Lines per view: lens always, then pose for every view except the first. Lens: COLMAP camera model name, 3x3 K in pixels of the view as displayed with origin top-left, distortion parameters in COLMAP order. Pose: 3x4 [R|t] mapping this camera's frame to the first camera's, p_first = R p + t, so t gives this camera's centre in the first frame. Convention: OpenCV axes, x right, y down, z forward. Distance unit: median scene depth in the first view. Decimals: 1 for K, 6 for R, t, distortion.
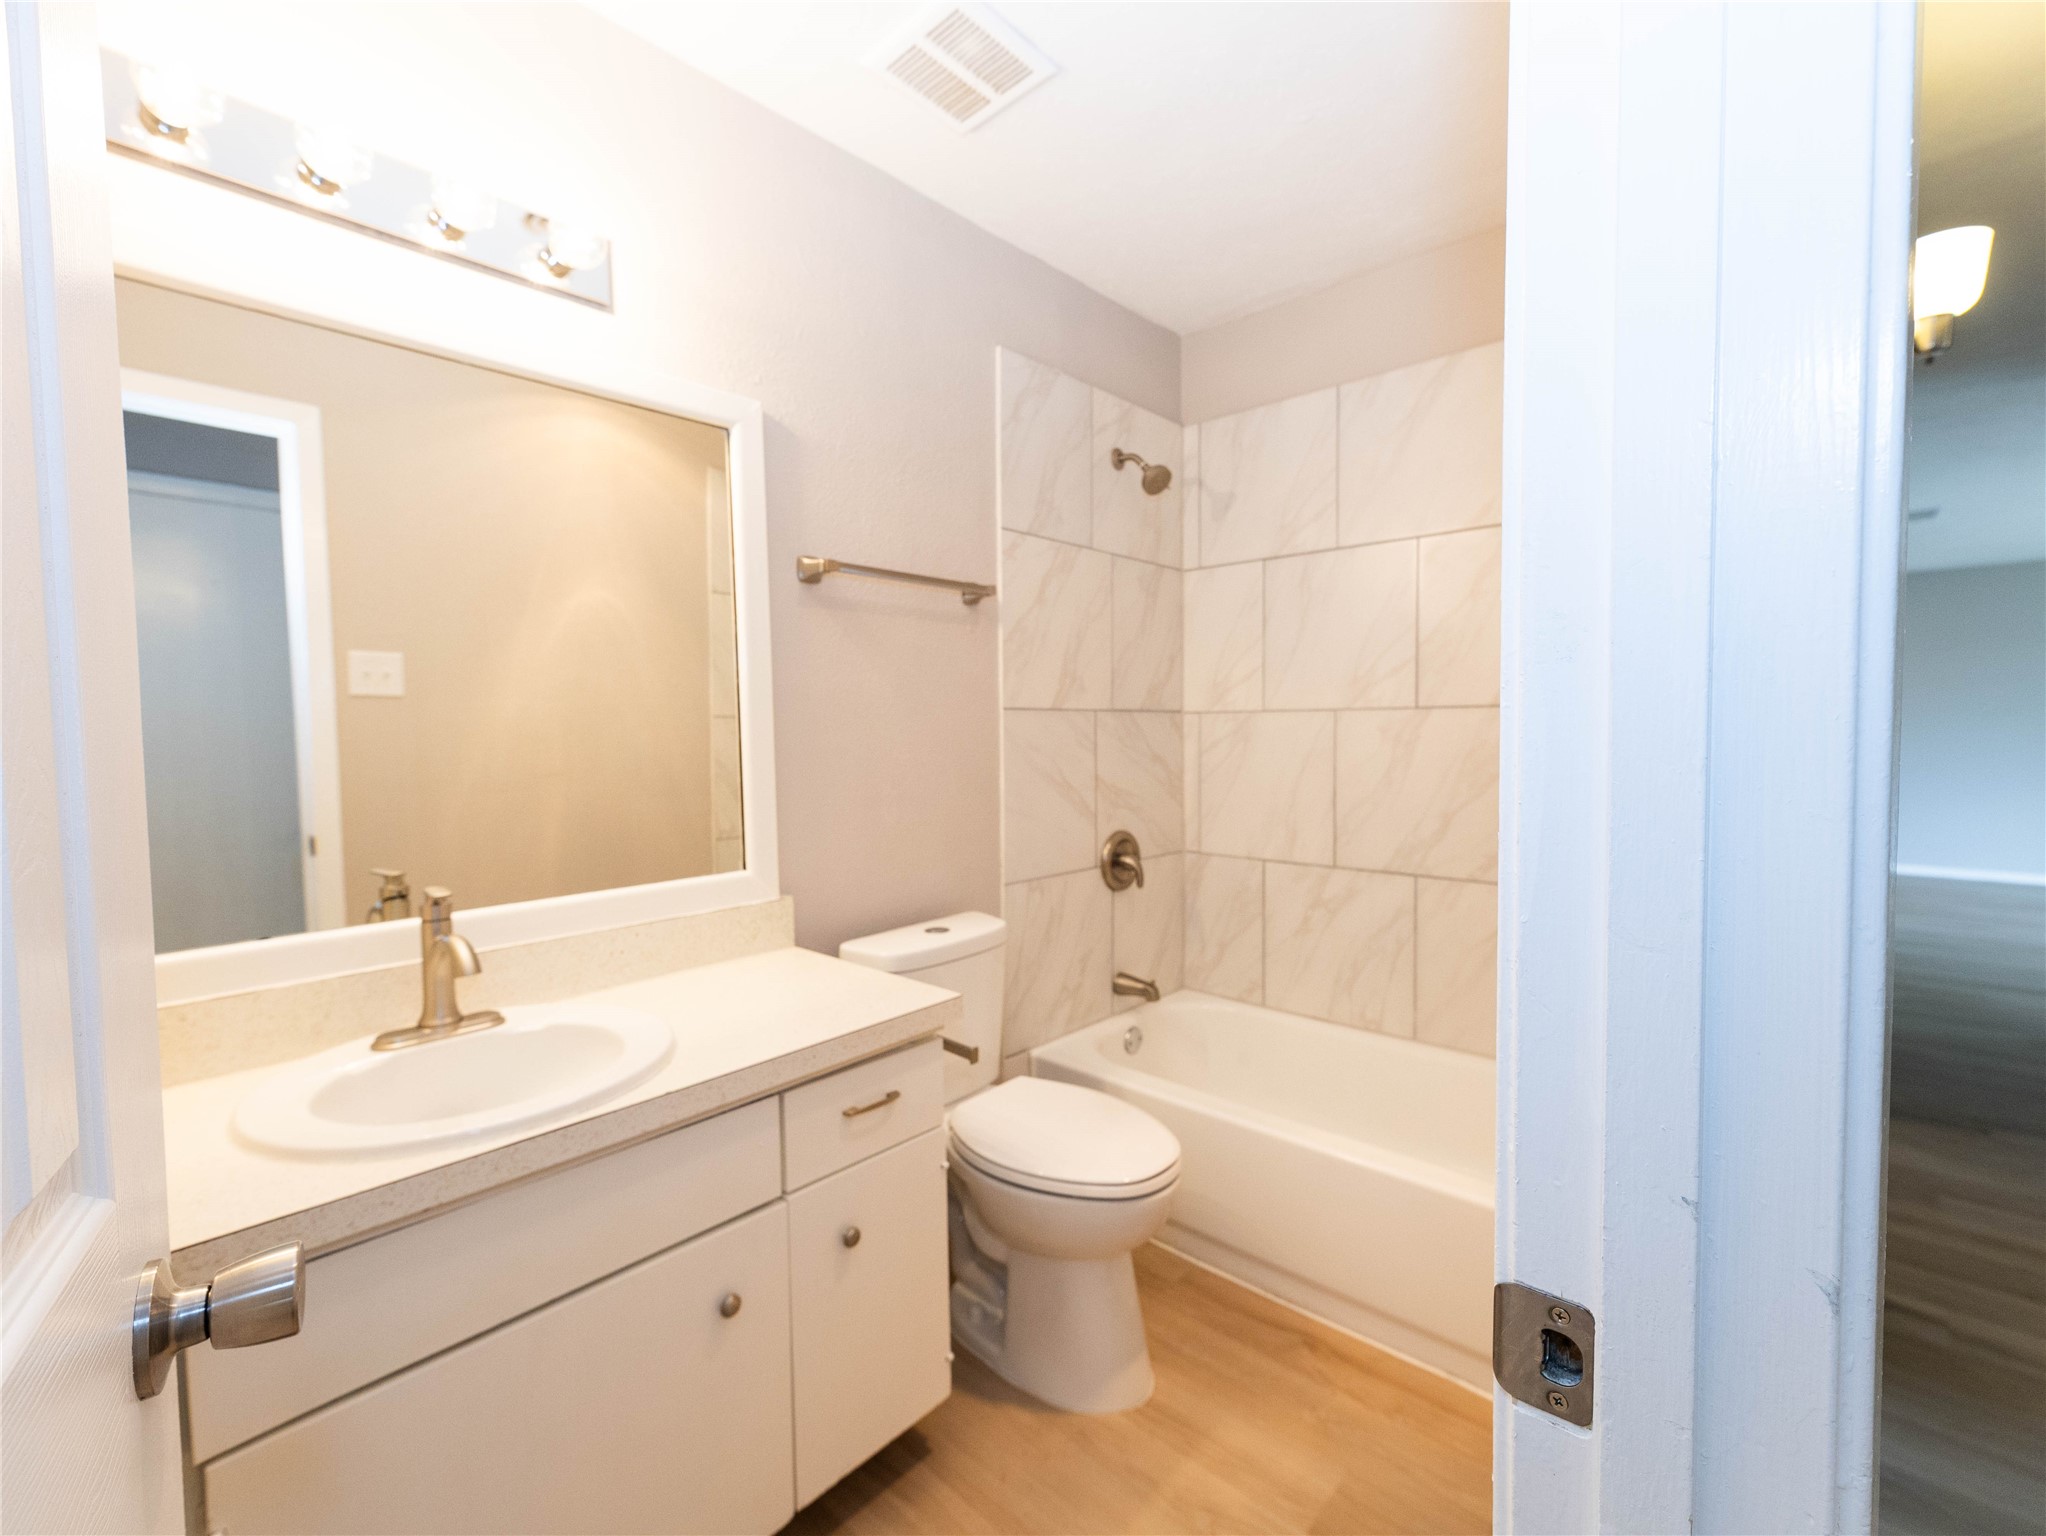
lens RADIAL K [[917.4, 0, 1036.4], [0, 917.4, 766.7], [0, 0, 1]] dist [-0.000419, -0.000122]
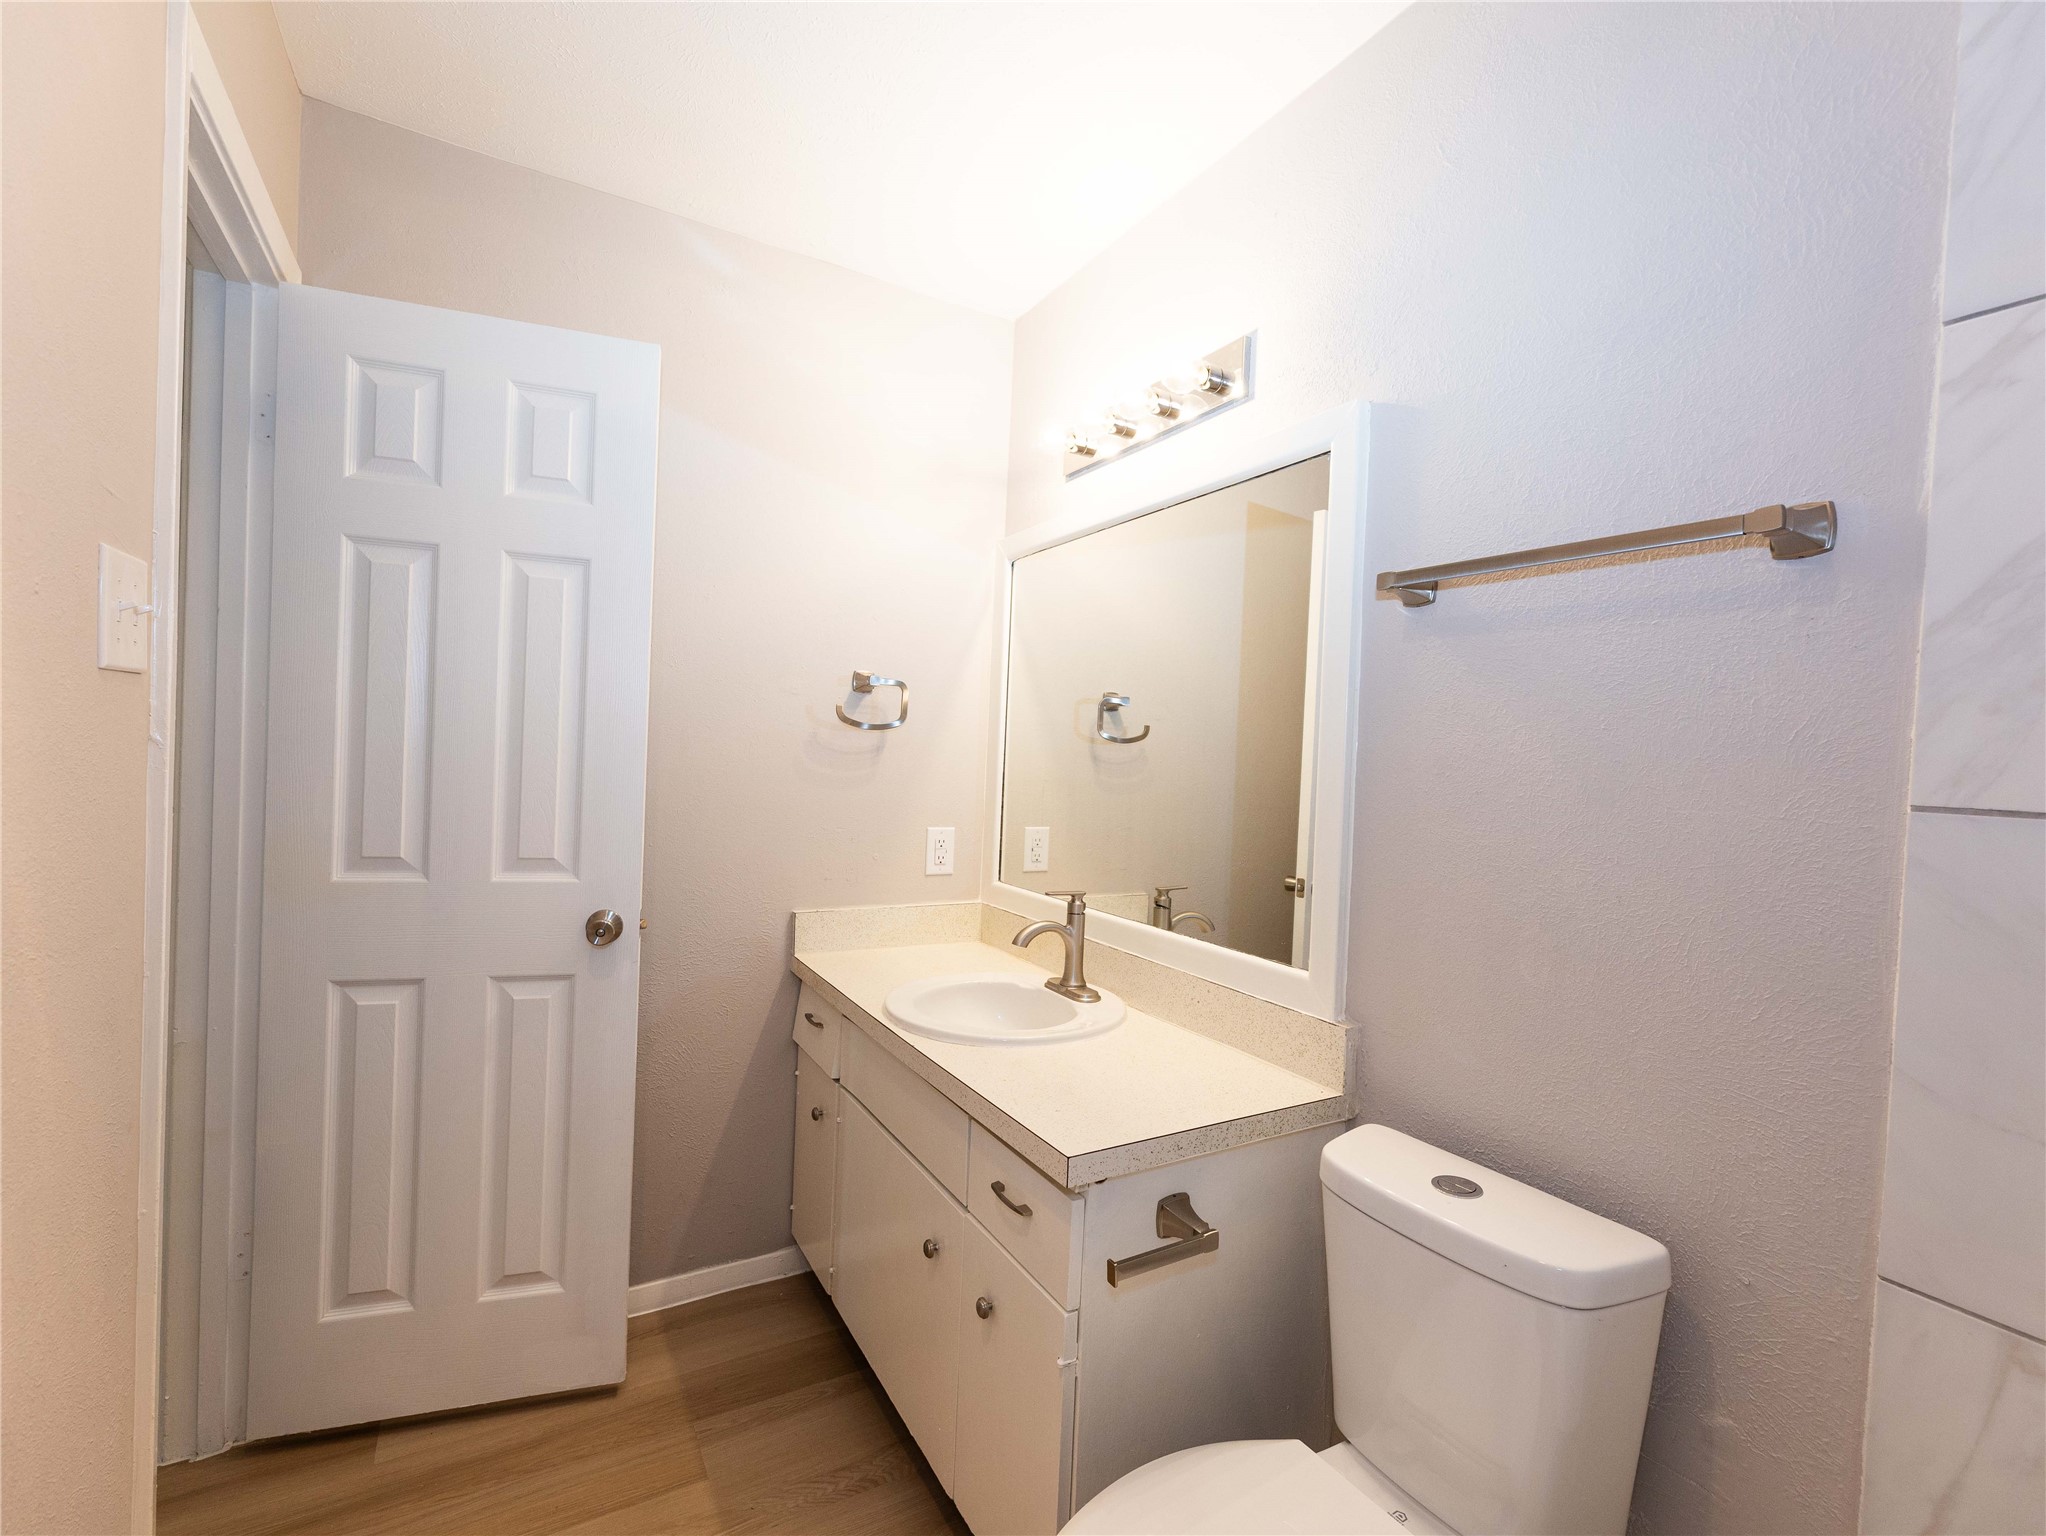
lens RADIAL K [[917.4, 0, 1036.4], [0, 917.4, 766.7], [0, 0, 1]] dist [-0.000419, -0.000122]
pose [[-0.288248, 0.009490, -0.957509, 0.557438], [-0.083459, 0.995897, 0.034995, -0.082118], [0.953912, 0.090000, -0.286273, 0.991318]]
